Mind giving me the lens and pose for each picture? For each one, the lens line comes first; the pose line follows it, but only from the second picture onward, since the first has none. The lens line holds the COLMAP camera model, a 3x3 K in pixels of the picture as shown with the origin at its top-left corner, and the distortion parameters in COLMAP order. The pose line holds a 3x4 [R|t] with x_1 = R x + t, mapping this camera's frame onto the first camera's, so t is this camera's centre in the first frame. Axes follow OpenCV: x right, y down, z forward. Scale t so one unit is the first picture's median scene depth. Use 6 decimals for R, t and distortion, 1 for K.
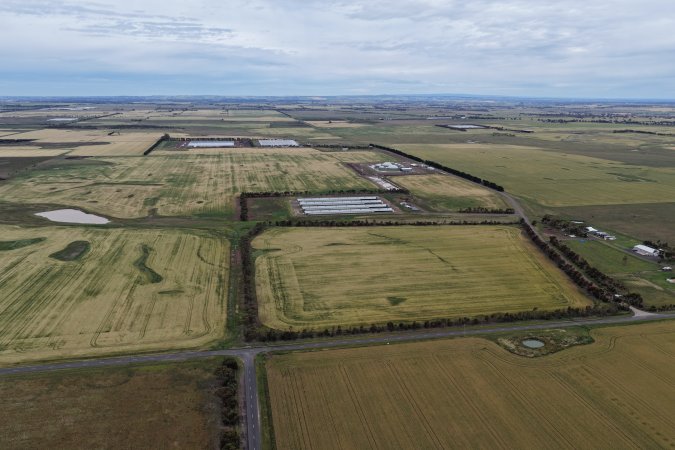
lens RADIAL K [[558.4, 0, 341.5], [0, 558.4, 222.6], [0, 0, 1]] dist [-0.011353, 0.037500]
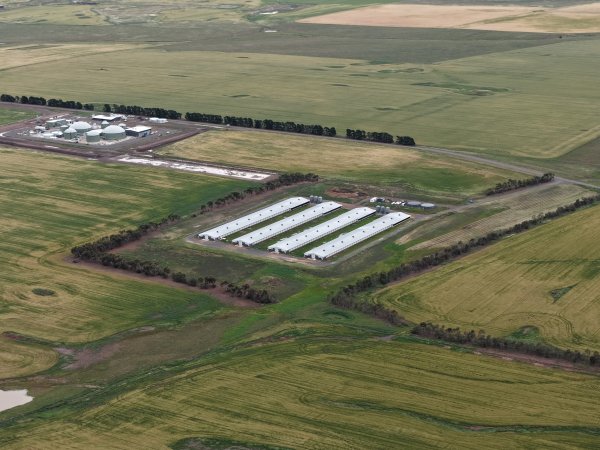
lens RADIAL K [[1235.9, 0, 301.3], [0, 1235.9, 223.2], [0, 0, 1]] dist [-0.086424, 0.000000]
pose [[0.685536, -0.206616, 0.698105, -1.151885], [0.179646, 0.977241, 0.112819, -0.239121], [-0.705527, 0.048070, 0.707051, 0.346724]]
